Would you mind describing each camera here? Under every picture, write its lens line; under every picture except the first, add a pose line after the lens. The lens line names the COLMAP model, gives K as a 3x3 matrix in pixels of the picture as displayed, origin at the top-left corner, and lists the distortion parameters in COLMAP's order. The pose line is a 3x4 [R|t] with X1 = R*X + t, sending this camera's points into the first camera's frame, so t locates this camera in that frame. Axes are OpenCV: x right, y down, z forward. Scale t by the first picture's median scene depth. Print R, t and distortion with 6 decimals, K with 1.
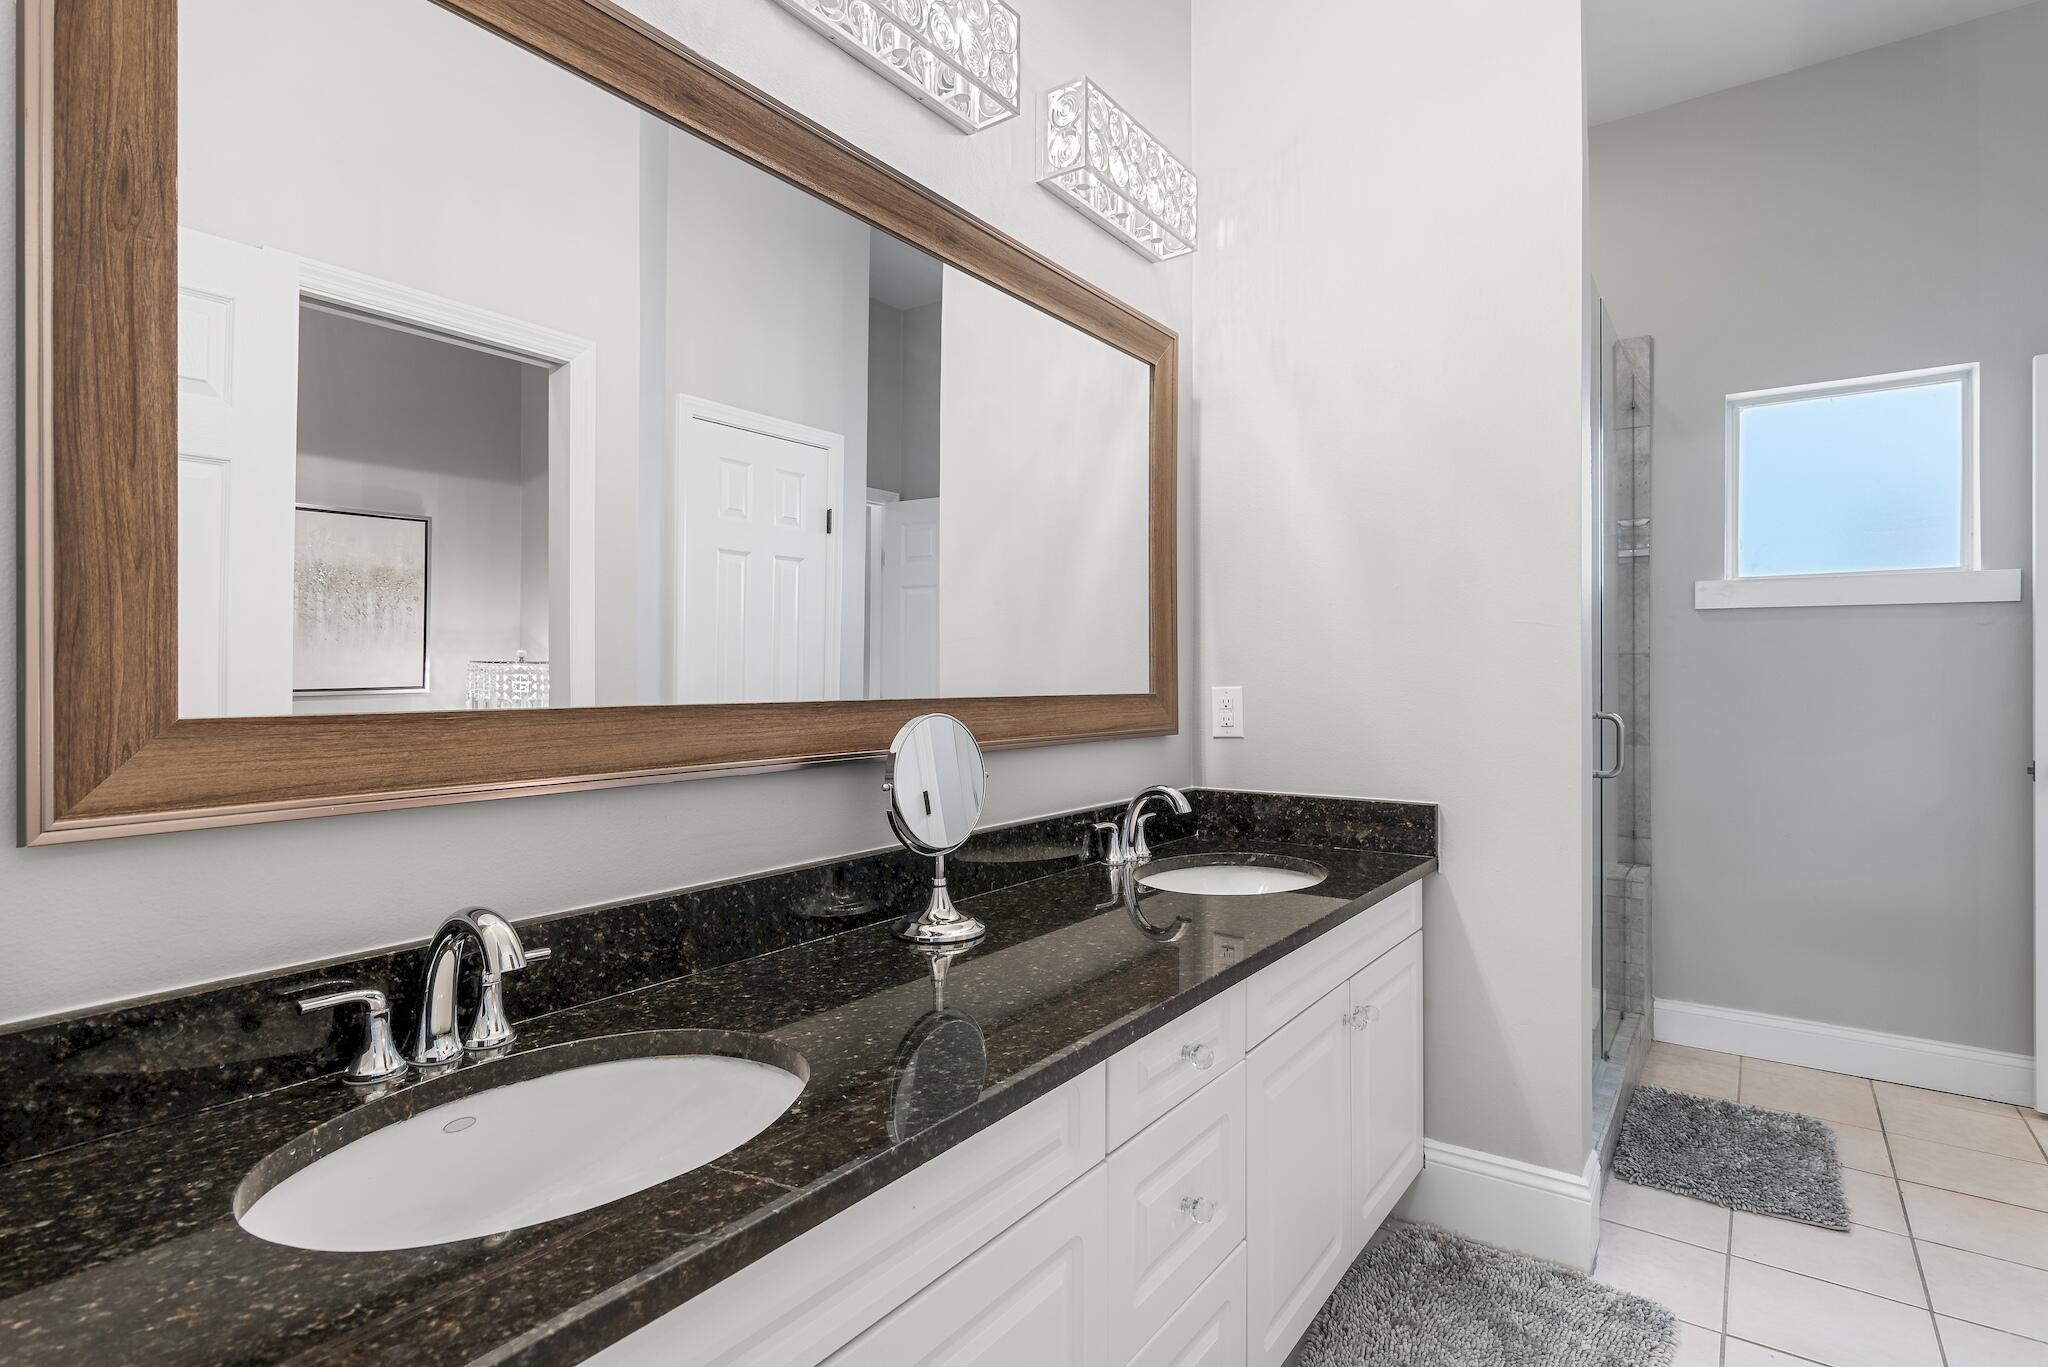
lens RADIAL K [[1018.7, 0, 1011.0], [0, 1018.7, 680.1], [0, 0, 1]] dist [0.001007, -0.000318]
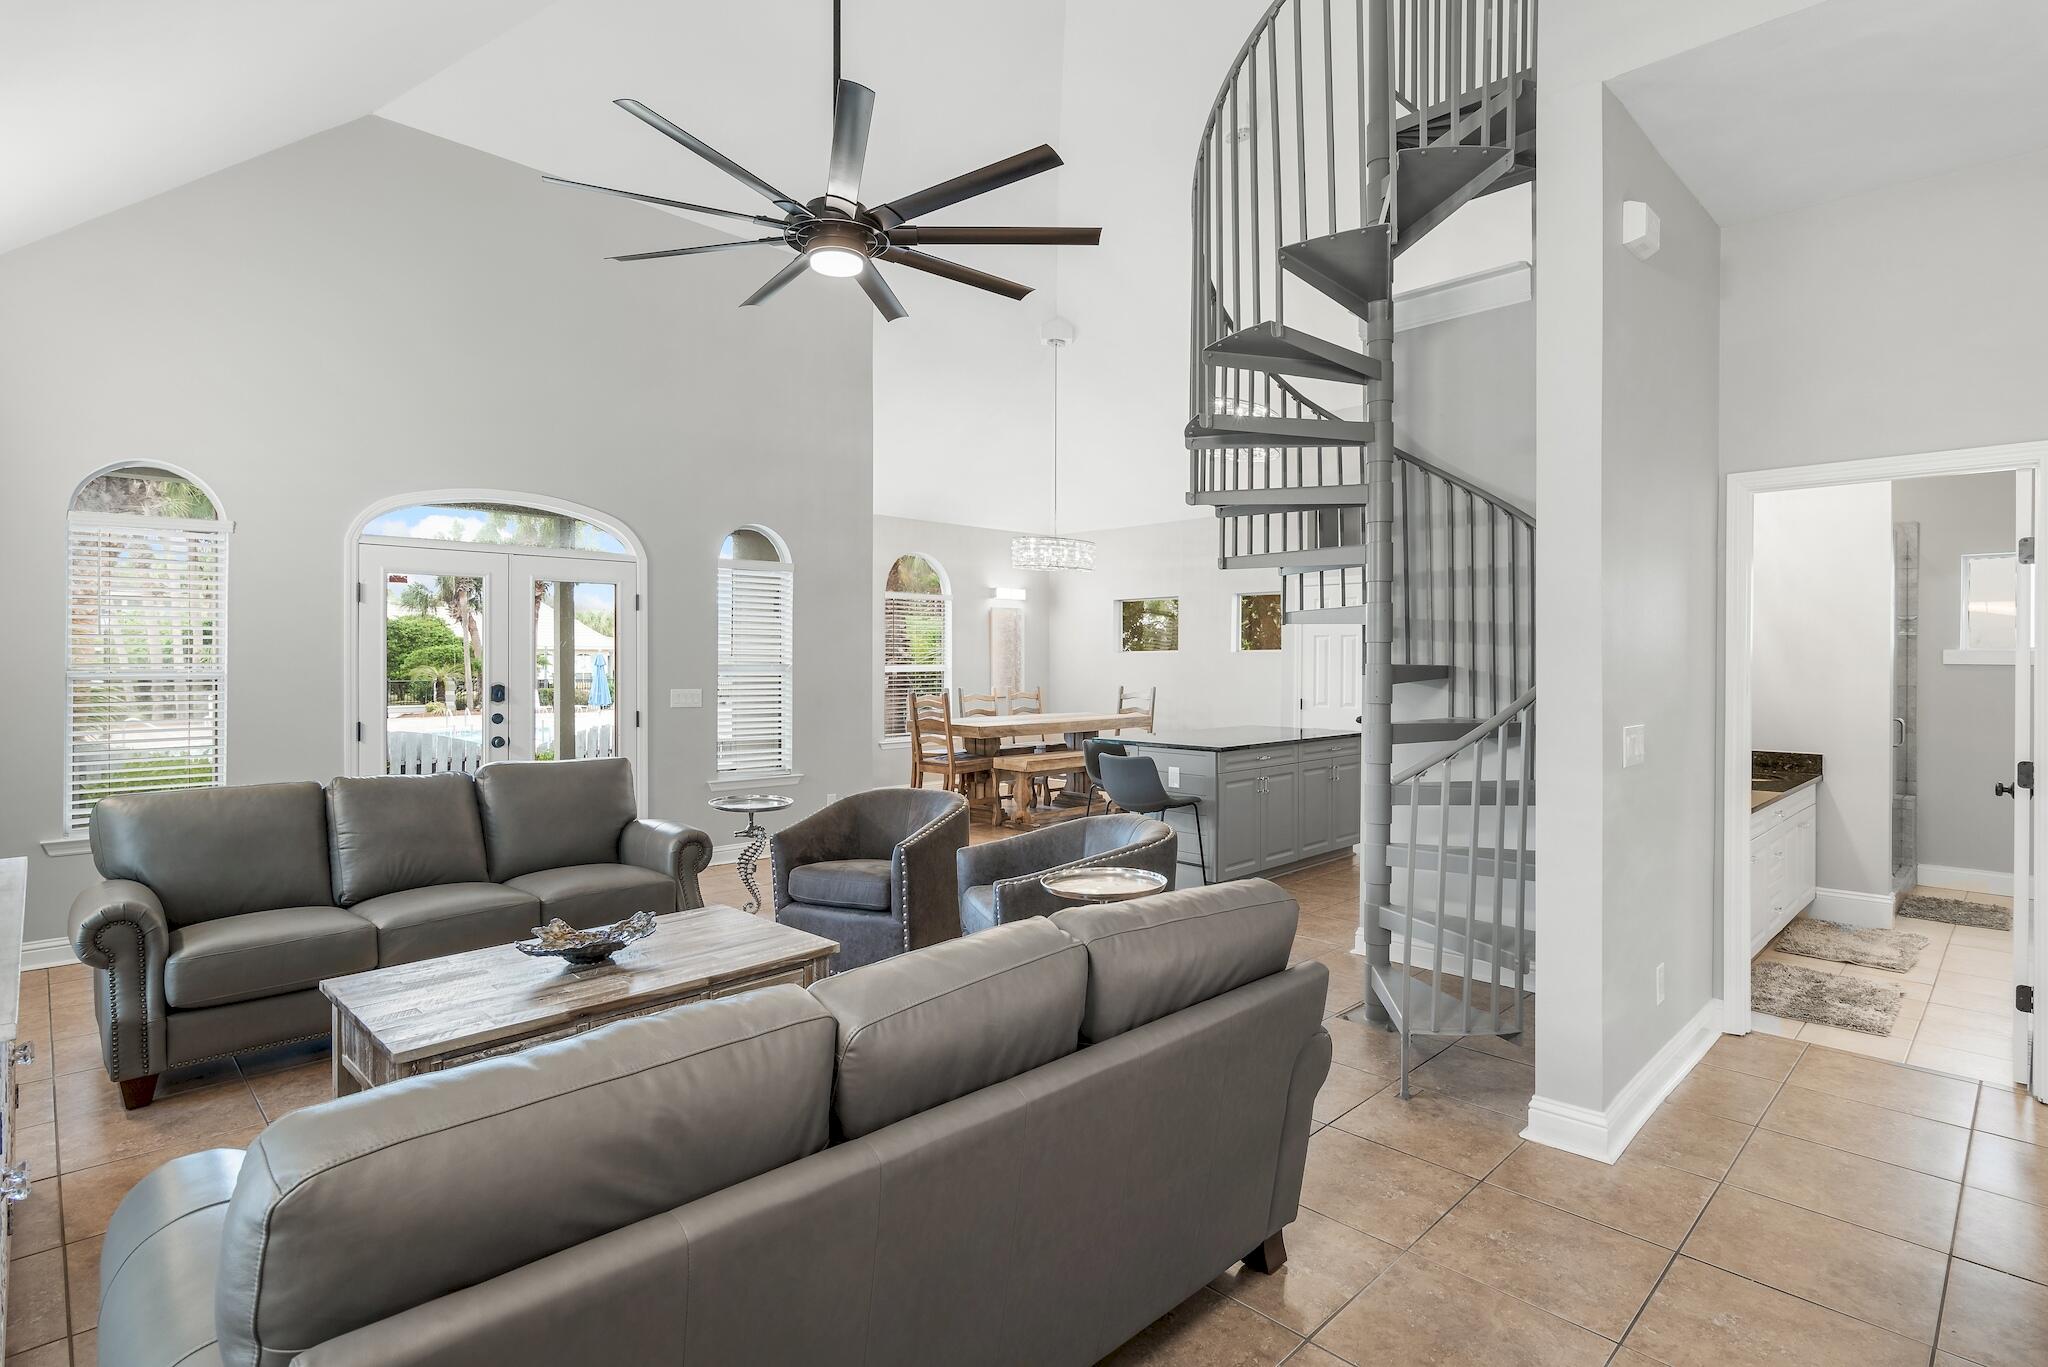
lens RADIAL K [[1018.7, 0, 1030.0], [0, 1018.7, 650.0], [0, 0, 1]] dist [0.001007, -0.000318]
pose [[0.989364, 0.015137, -0.144670, -0.791995], [-0.016994, 0.999788, -0.011611, -0.044710], [0.144463, 0.013946, 0.989412, -1.208302]]
